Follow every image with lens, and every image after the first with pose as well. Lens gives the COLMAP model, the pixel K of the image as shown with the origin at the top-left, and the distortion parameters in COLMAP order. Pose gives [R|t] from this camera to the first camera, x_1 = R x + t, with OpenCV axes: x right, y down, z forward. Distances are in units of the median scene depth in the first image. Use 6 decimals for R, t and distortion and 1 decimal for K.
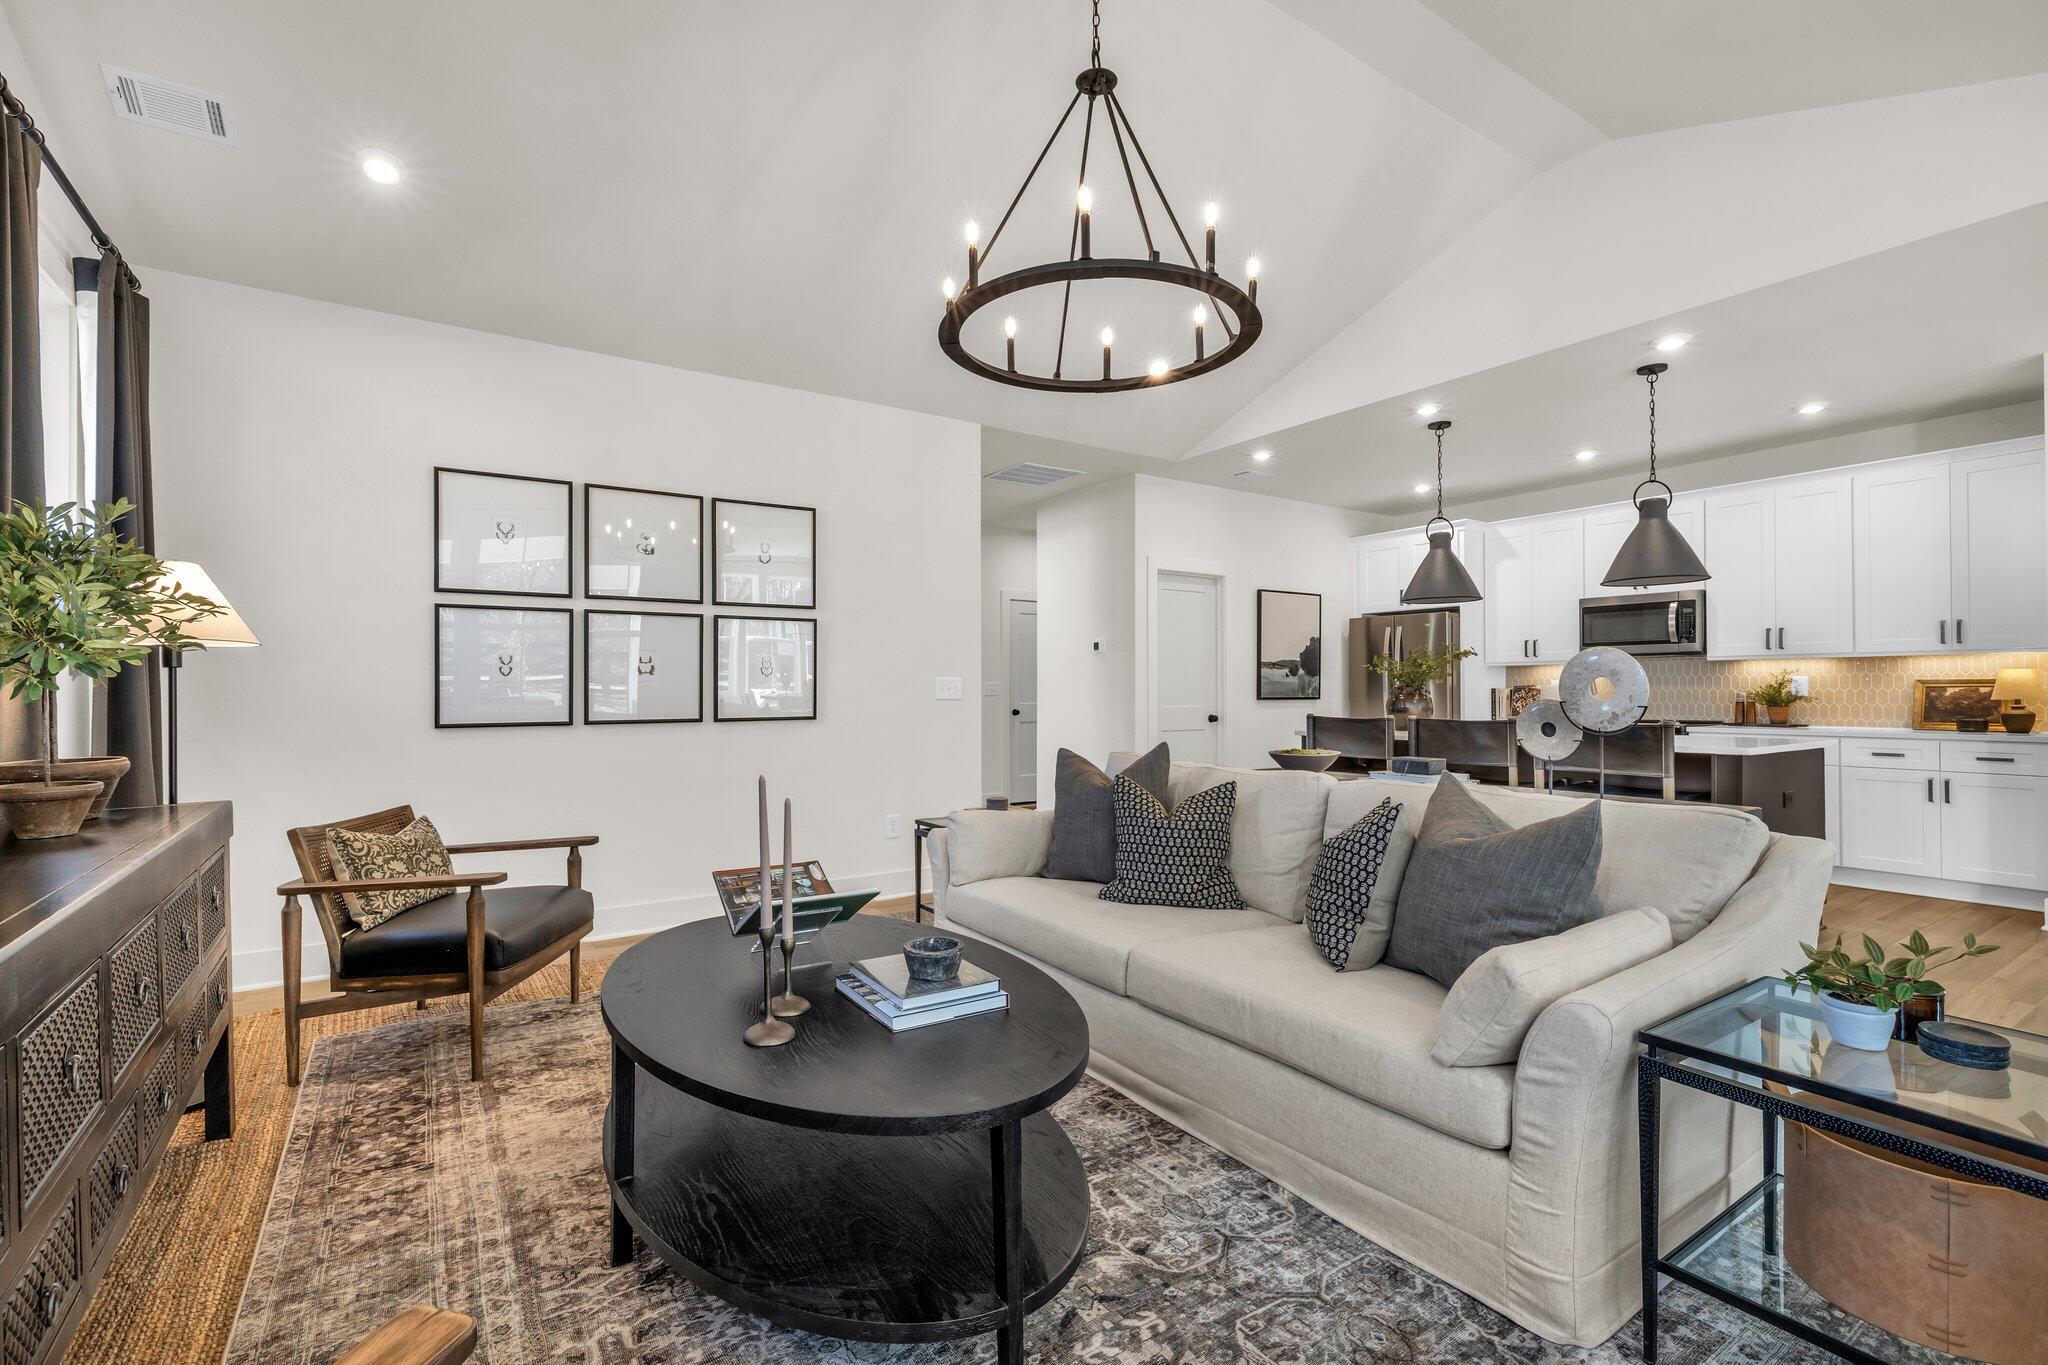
lens RADIAL K [[910.5, 0, 1024.0], [0, 910.5, 682.5], [0, 0, 1]] dist [0.000644, 0.000062]
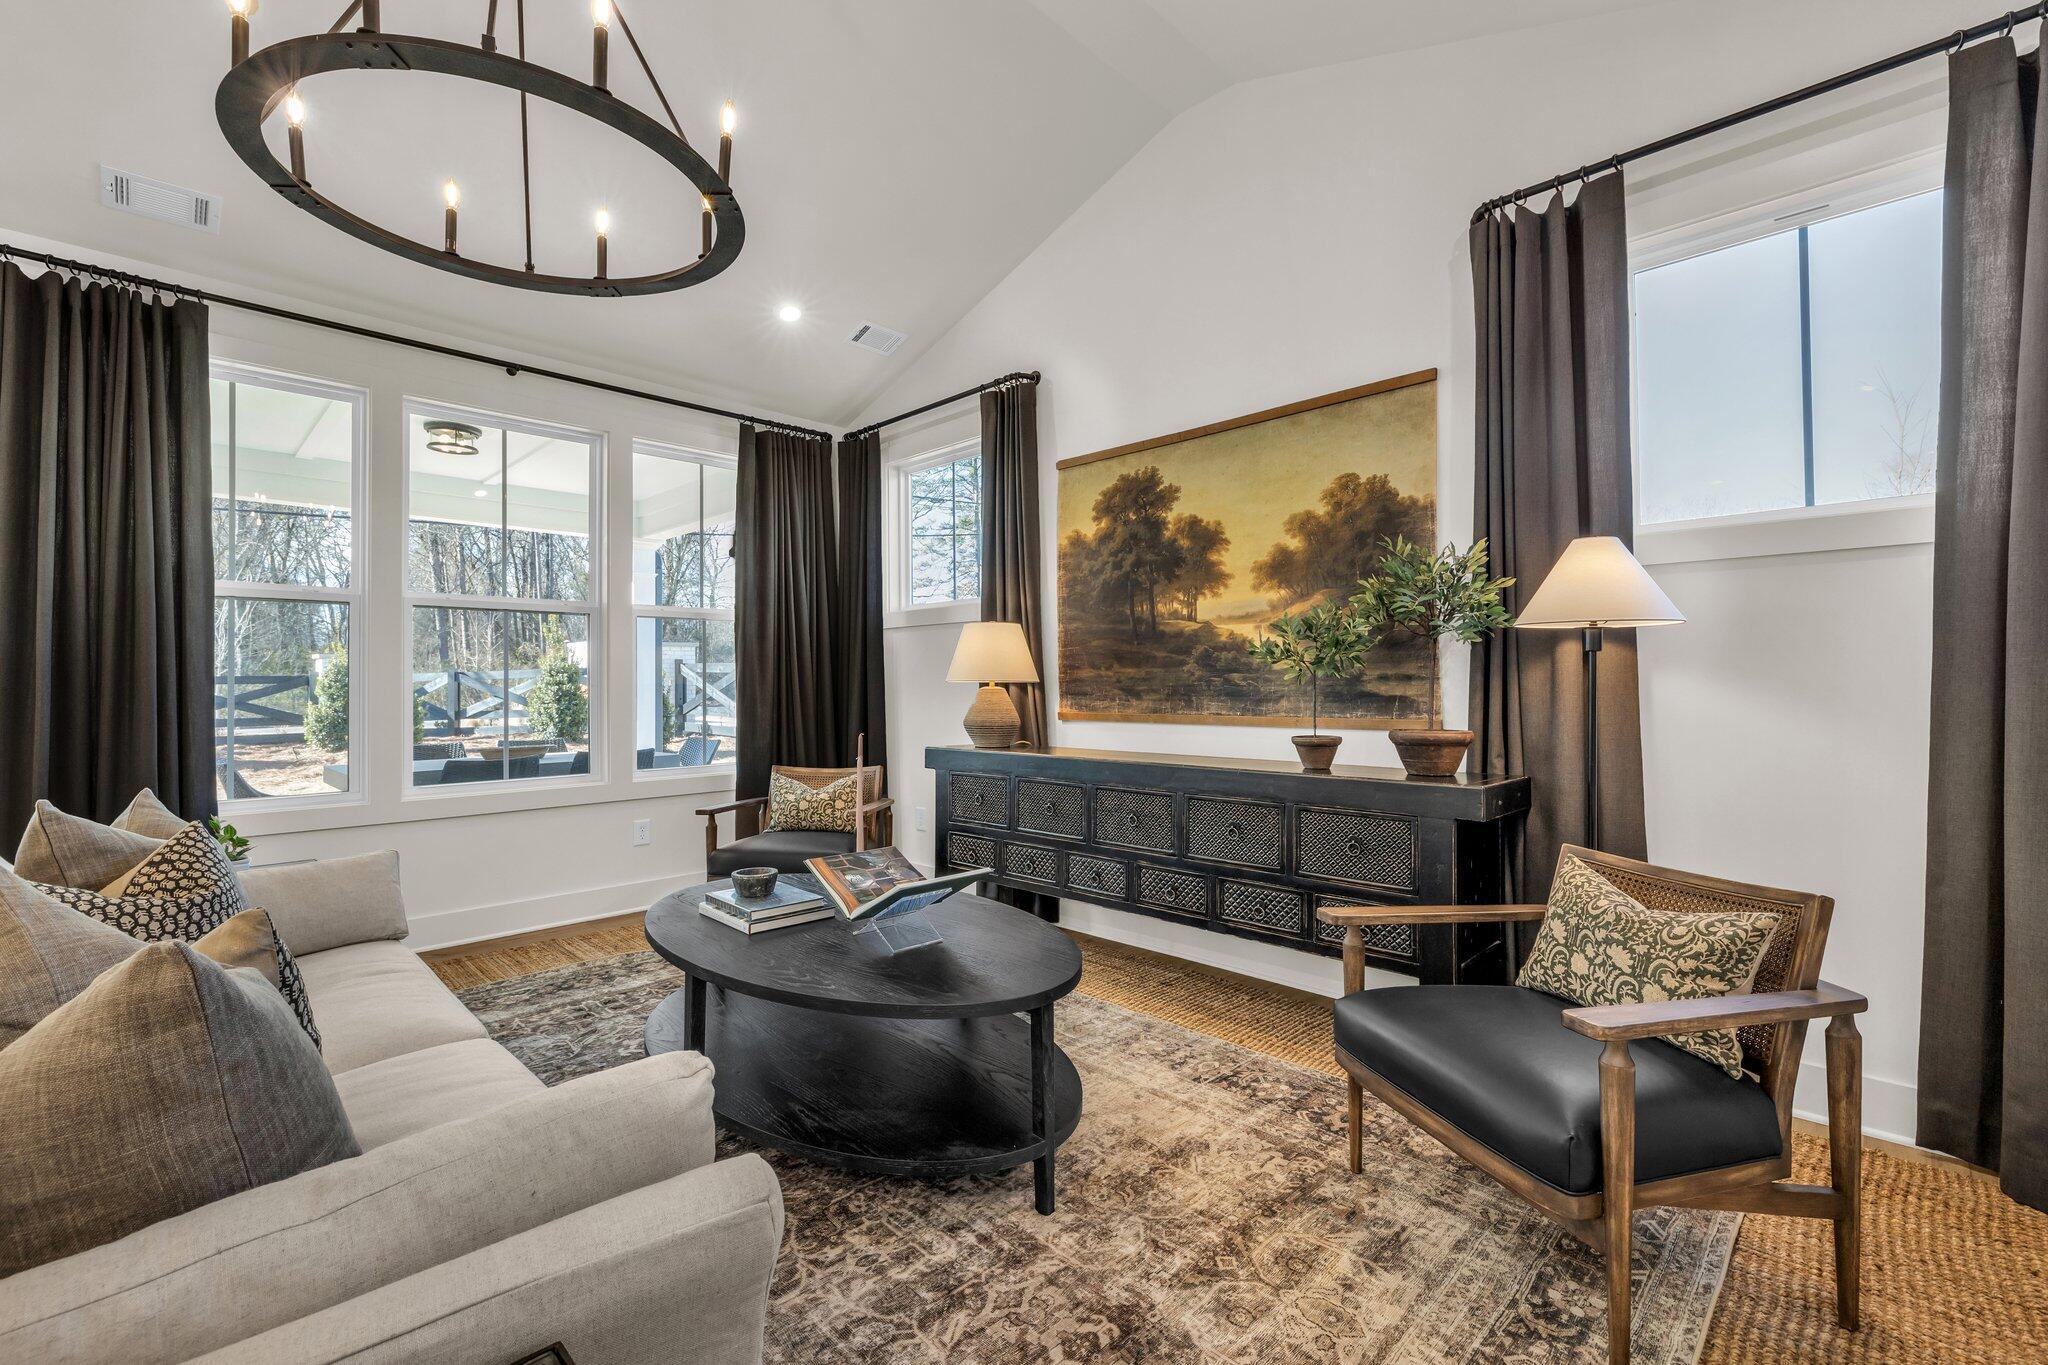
lens RADIAL K [[910.5, 0, 1024.0], [0, 910.5, 682.5], [0, 0, 1]] dist [0.000644, 0.000062]
pose [[-0.982187, 0.009889, -0.187648, -0.208230], [0.012294, 0.999857, -0.011653, 0.022691], [0.187505, -0.013752, -0.982167, 2.080591]]
